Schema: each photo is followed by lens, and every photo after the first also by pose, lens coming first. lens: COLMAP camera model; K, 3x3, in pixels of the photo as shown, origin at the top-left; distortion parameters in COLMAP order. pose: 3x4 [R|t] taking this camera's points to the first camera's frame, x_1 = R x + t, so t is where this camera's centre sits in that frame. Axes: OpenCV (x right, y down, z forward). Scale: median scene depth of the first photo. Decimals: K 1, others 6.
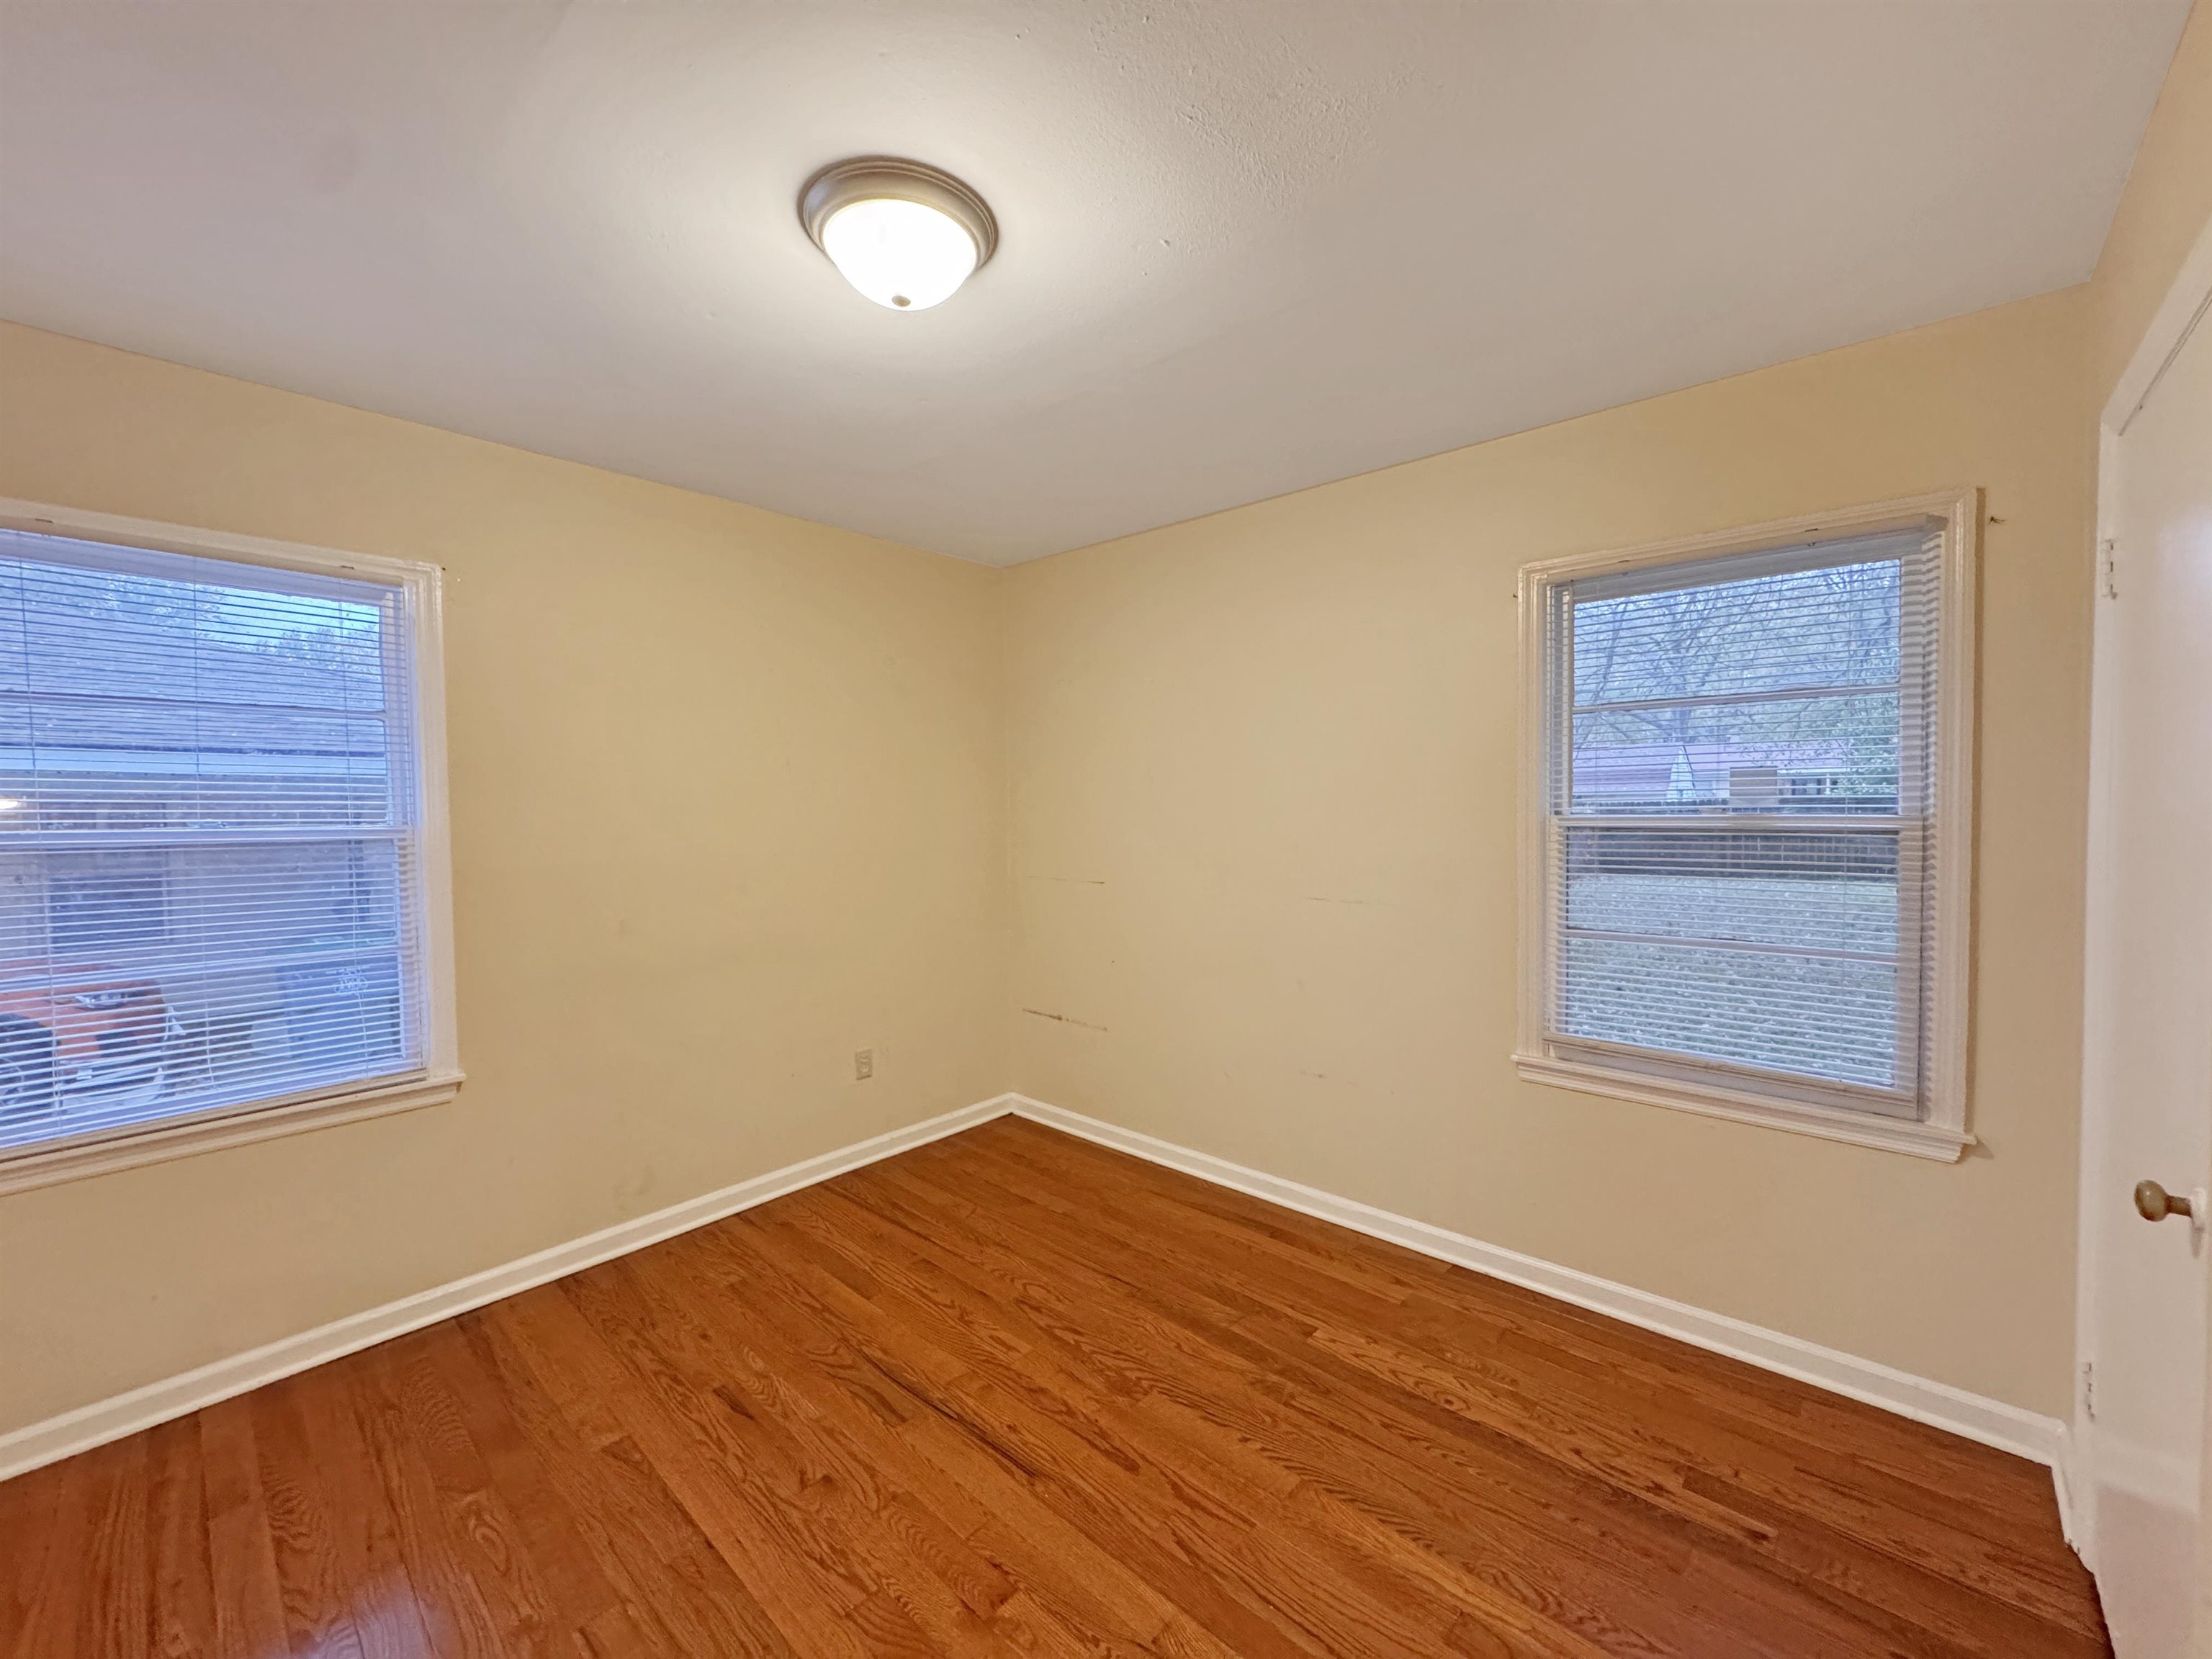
lens RADIAL K [[878.7, 0, 1107.2], [0, 878.7, 822.7], [0, 0, 1]] dist [-0.002342, 0.000103]
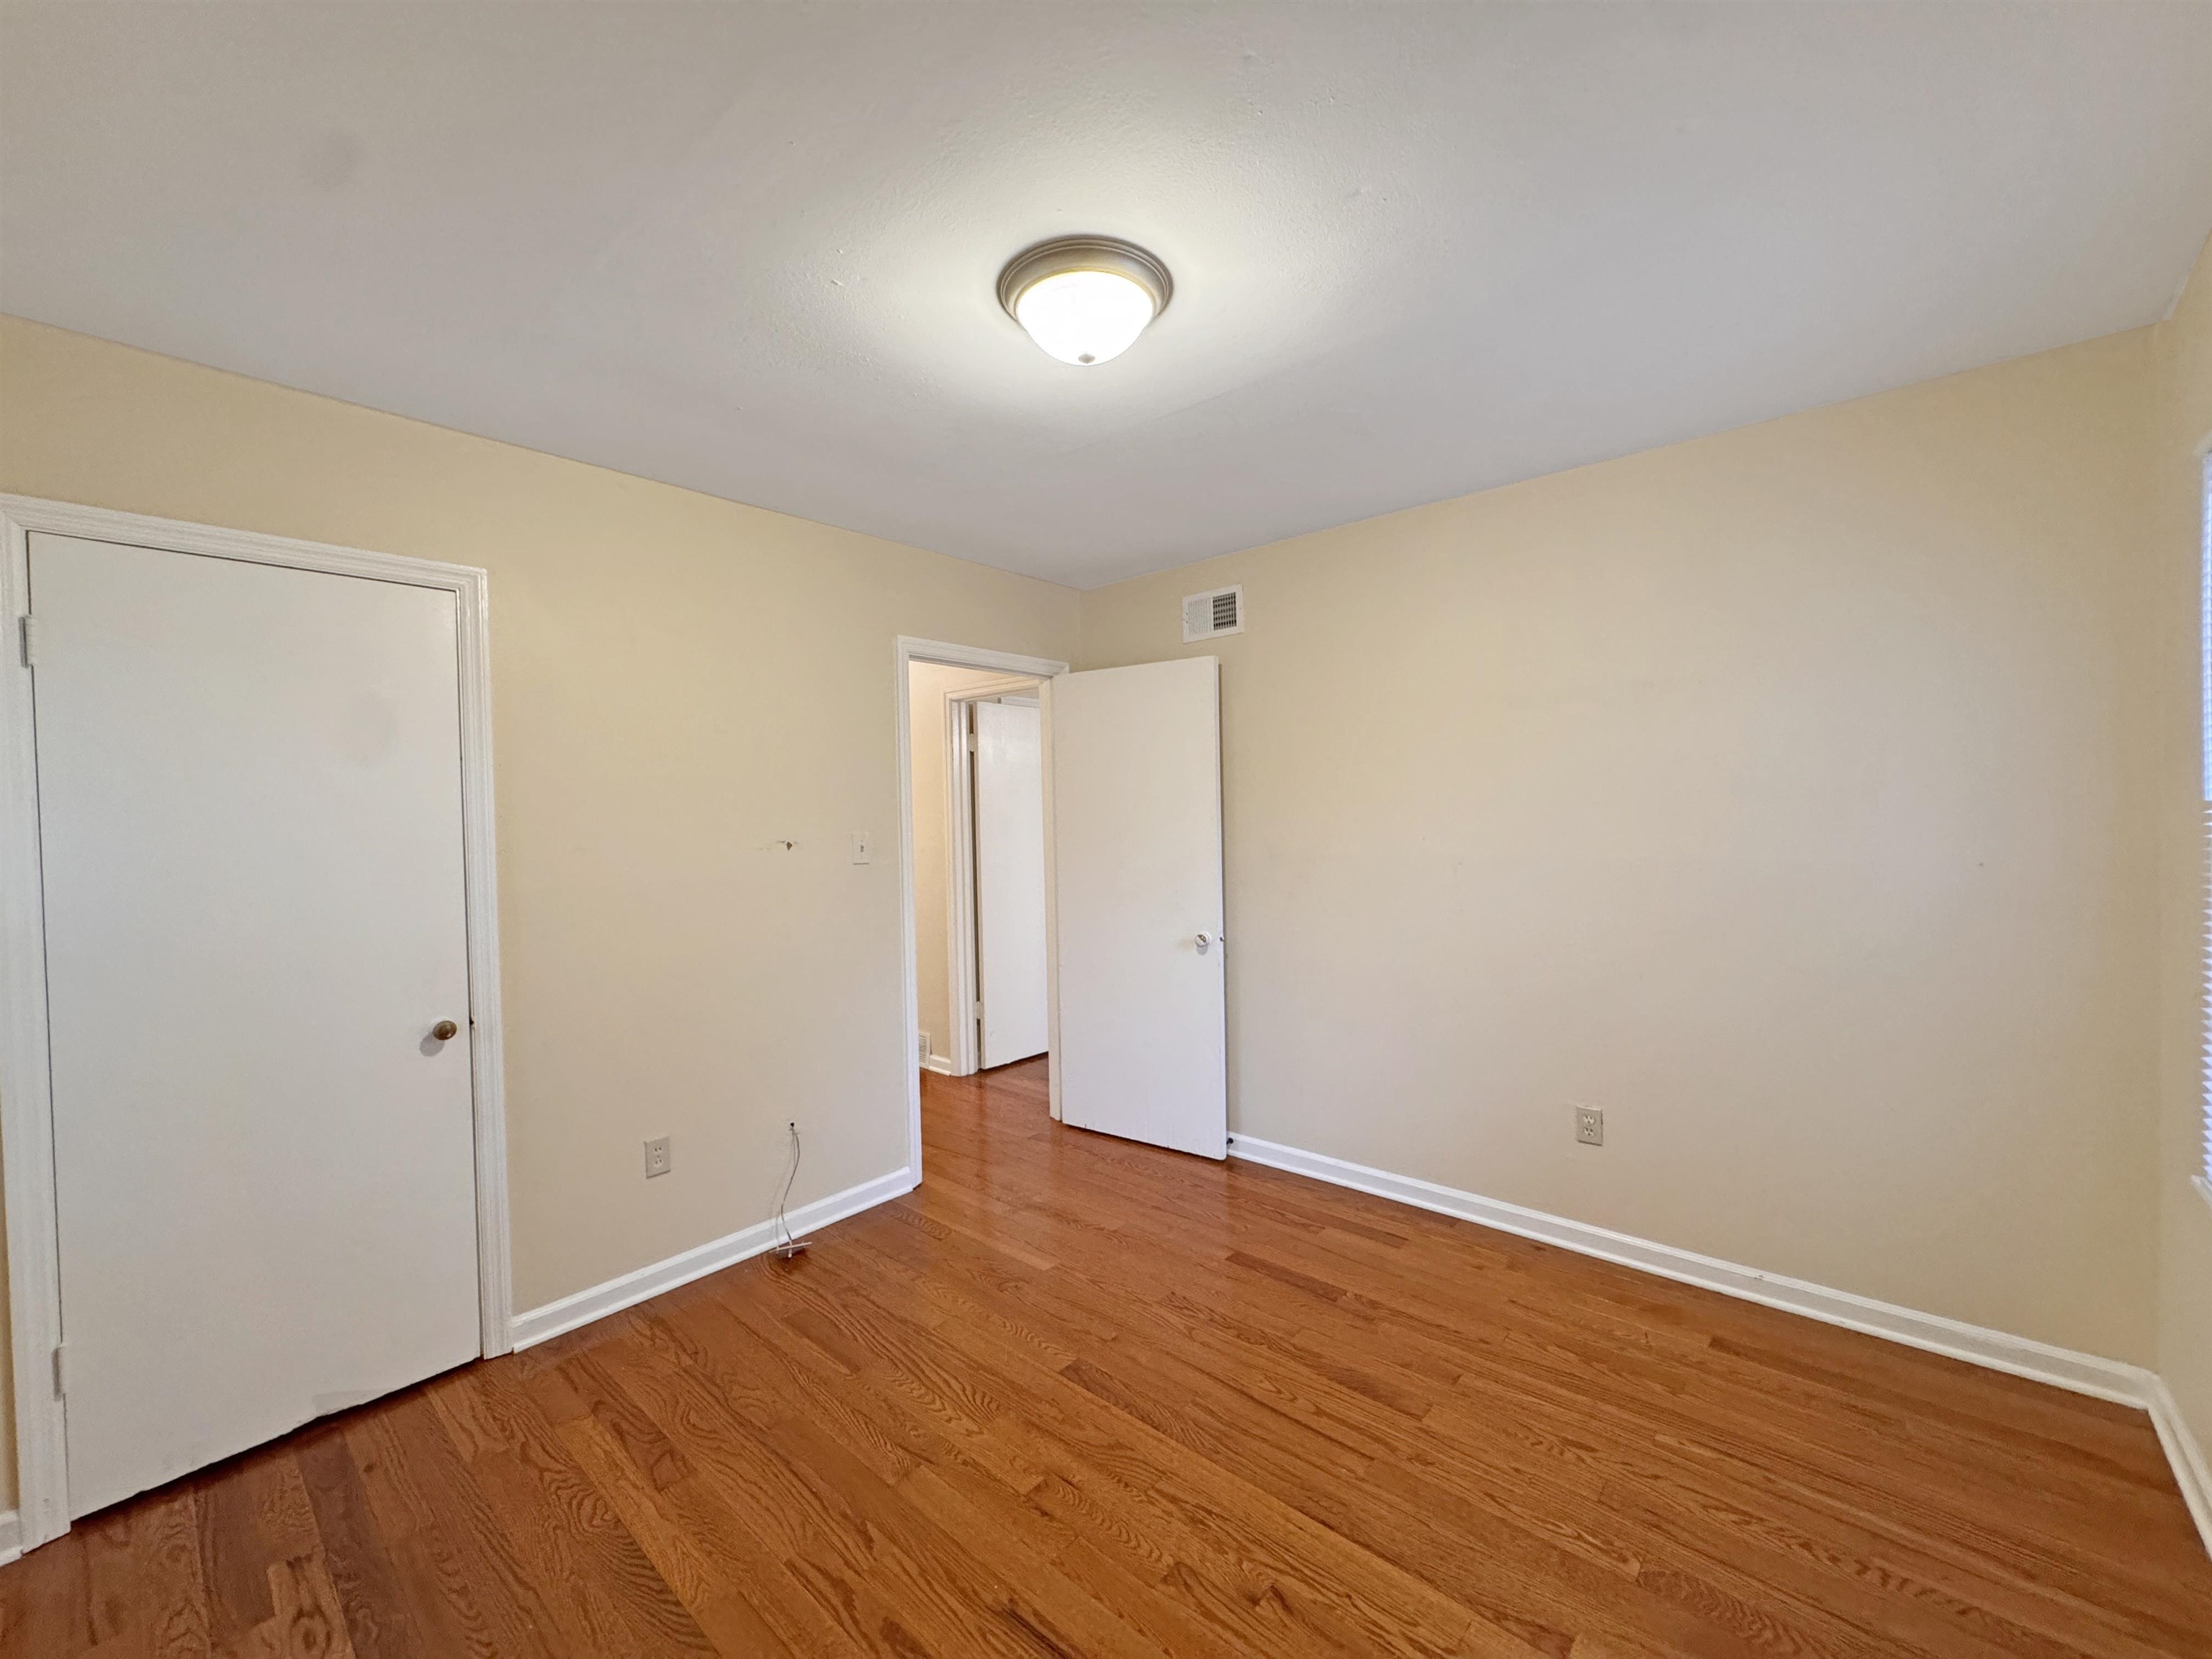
lens RADIAL K [[878.7, 0, 1113.2], [0, 878.7, 829.0], [0, 0, 1]] dist [-0.002342, 0.000103]
pose [[-0.999348, 0.032076, -0.016585, -0.169514], [0.031282, 0.998448, 0.046077, -0.039223], [0.018037, 0.045528, -0.998800, 1.592110]]
